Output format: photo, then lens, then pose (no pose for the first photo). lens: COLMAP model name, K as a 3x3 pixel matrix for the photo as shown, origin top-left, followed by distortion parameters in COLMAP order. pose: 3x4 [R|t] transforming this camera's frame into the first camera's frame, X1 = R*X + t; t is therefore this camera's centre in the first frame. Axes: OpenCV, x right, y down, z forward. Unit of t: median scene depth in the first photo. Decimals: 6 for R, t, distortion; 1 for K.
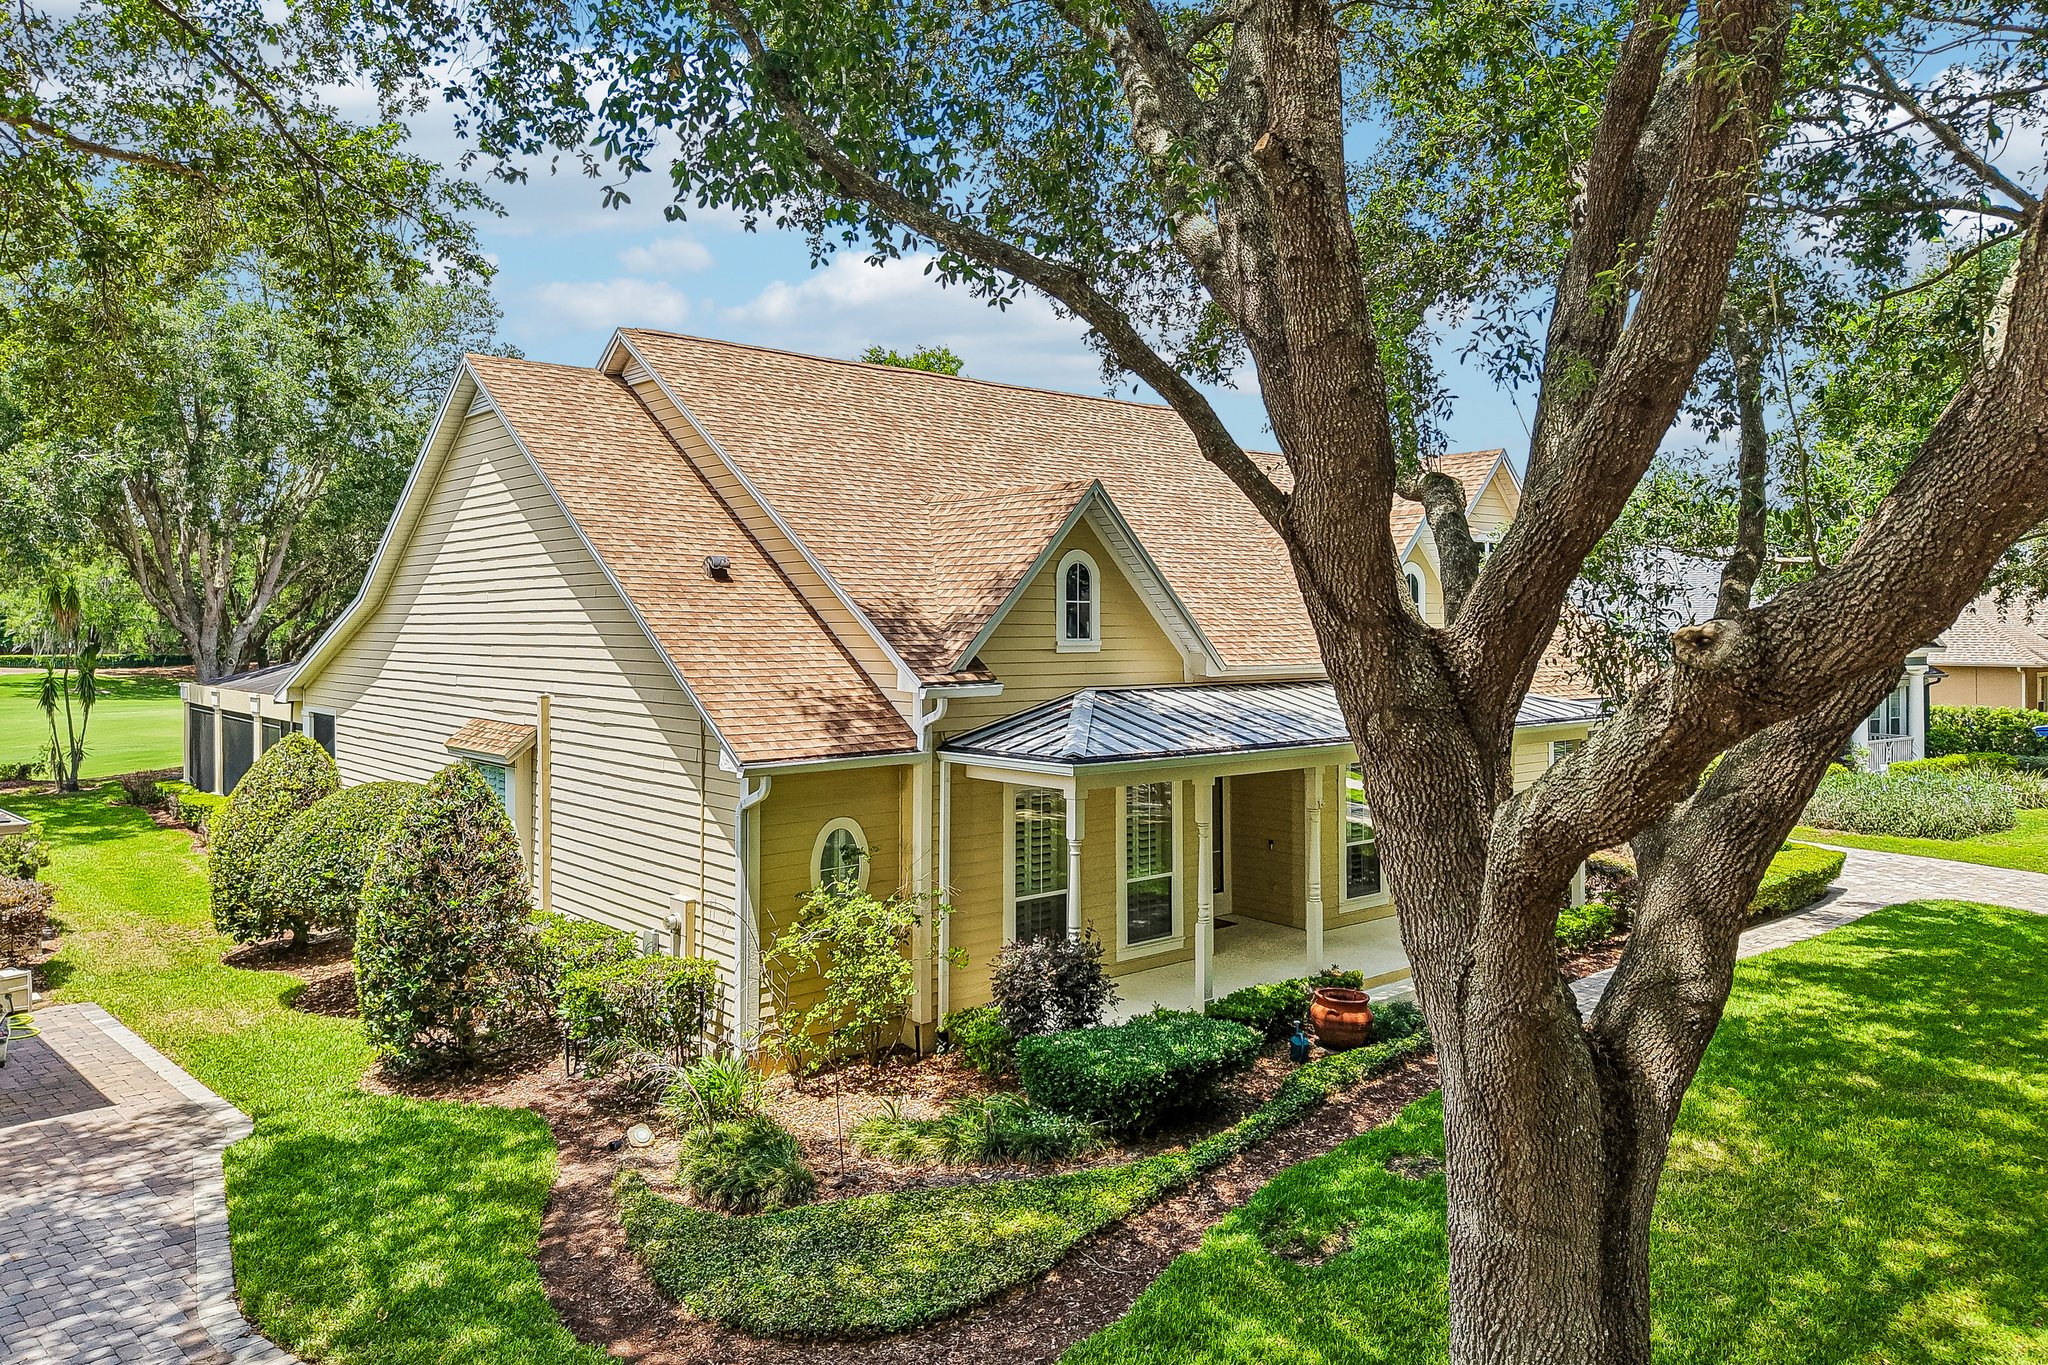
lens RADIAL K [[1422.7, 0, 1024.0], [0, 1422.7, 682.5], [0, 0, 1]] dist [0.062816, -0.103265]
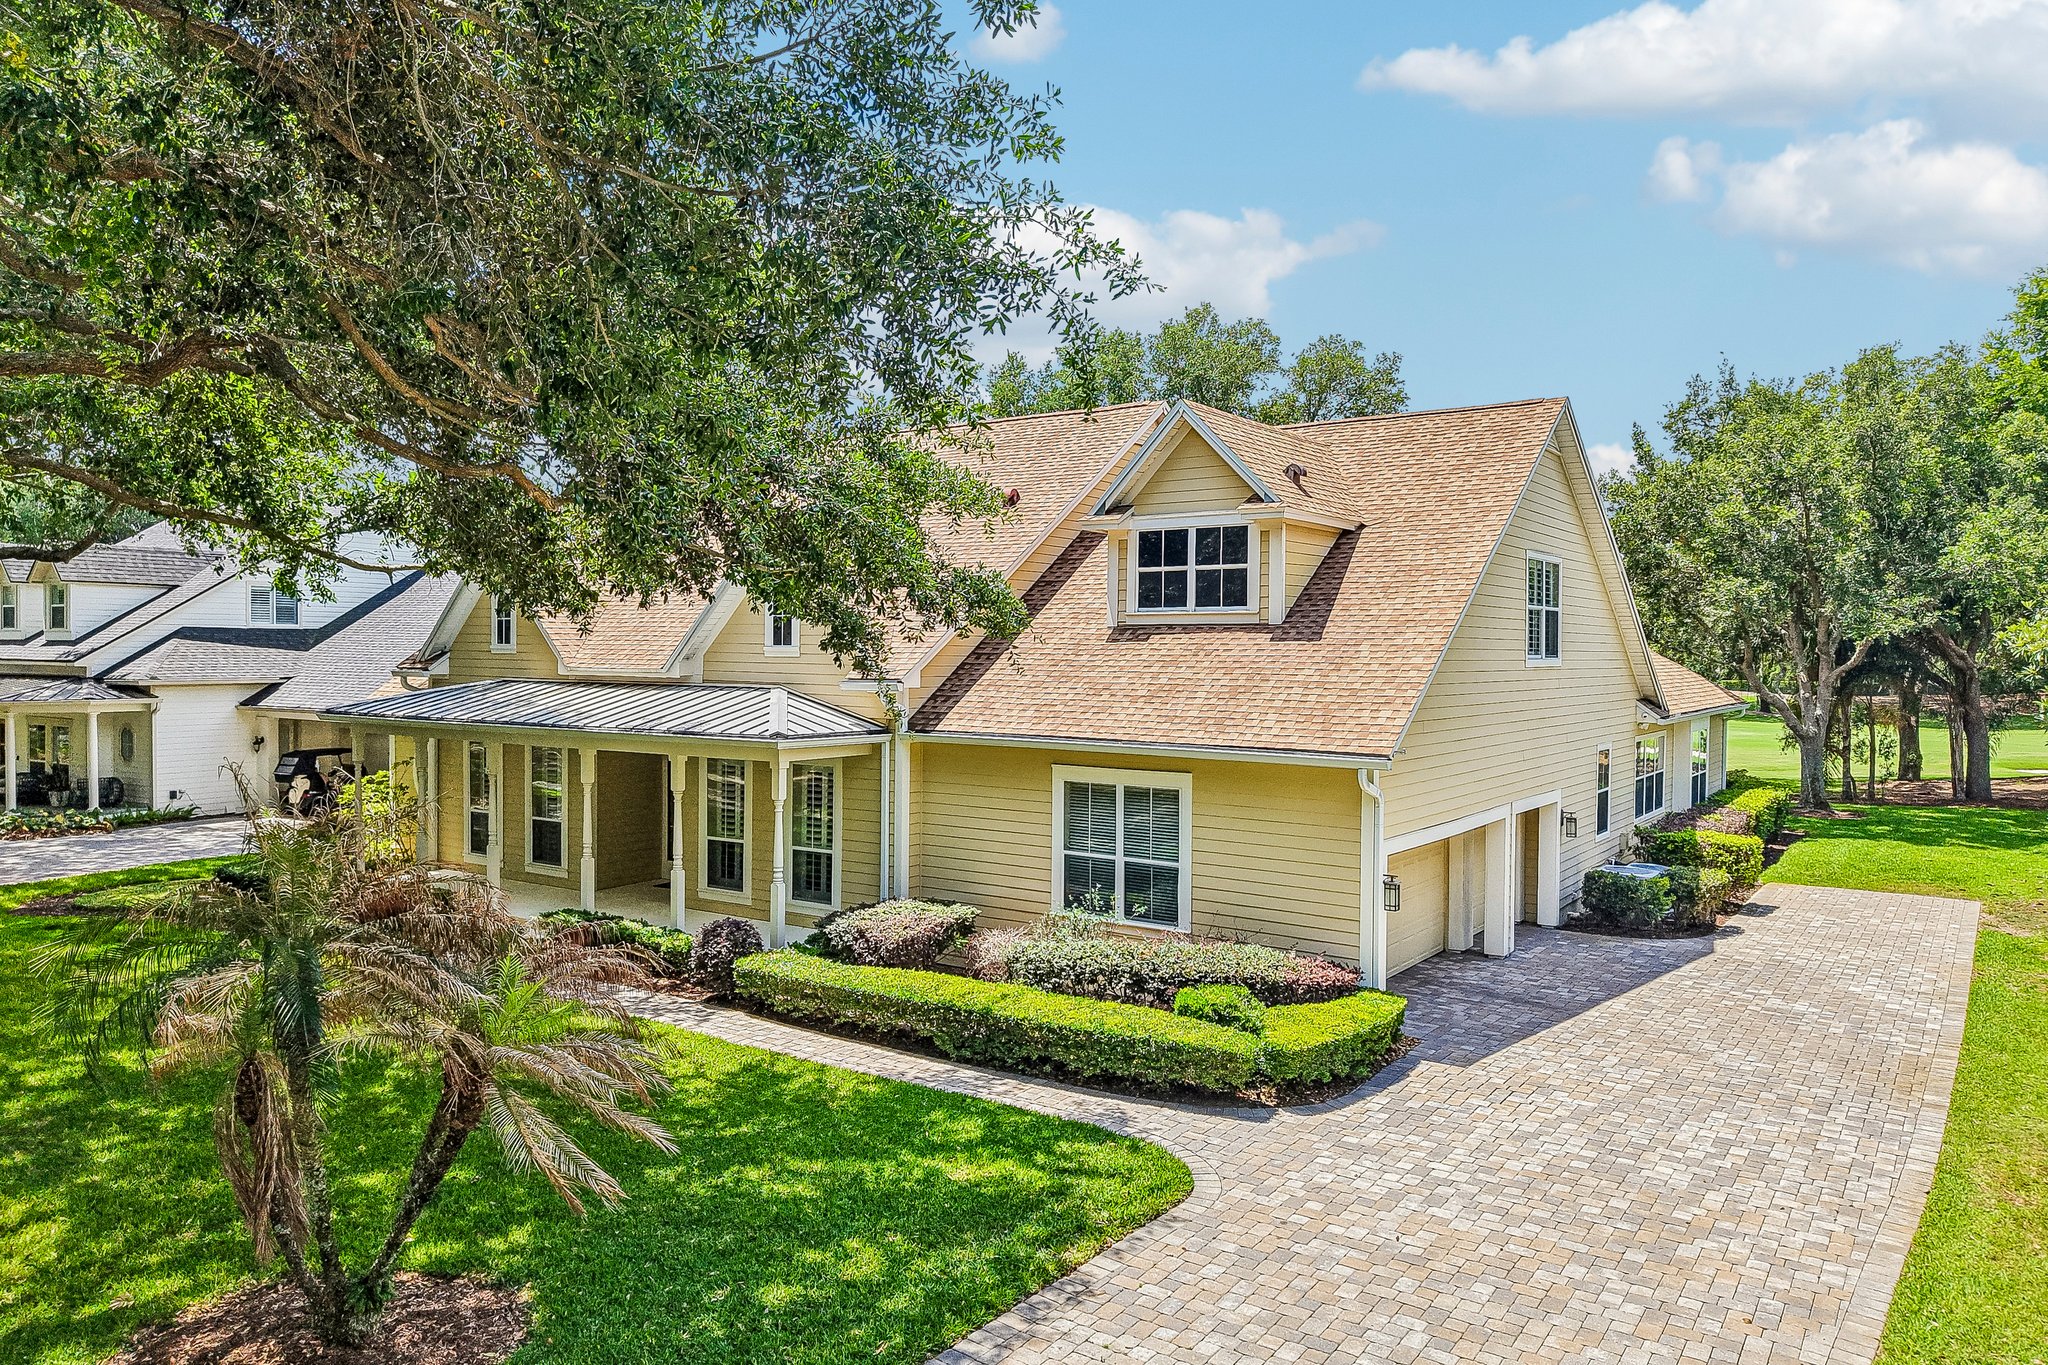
lens RADIAL K [[1422.7, 0, 1024.0], [0, 1422.7, 682.5], [0, 0, 1]] dist [0.062816, -0.103265]
pose [[0.263631, 0.028466, -0.964204, 1.506298], [-0.048416, 0.998695, 0.016246, -0.038534], [0.963408, 0.042400, 0.264665, 1.047619]]
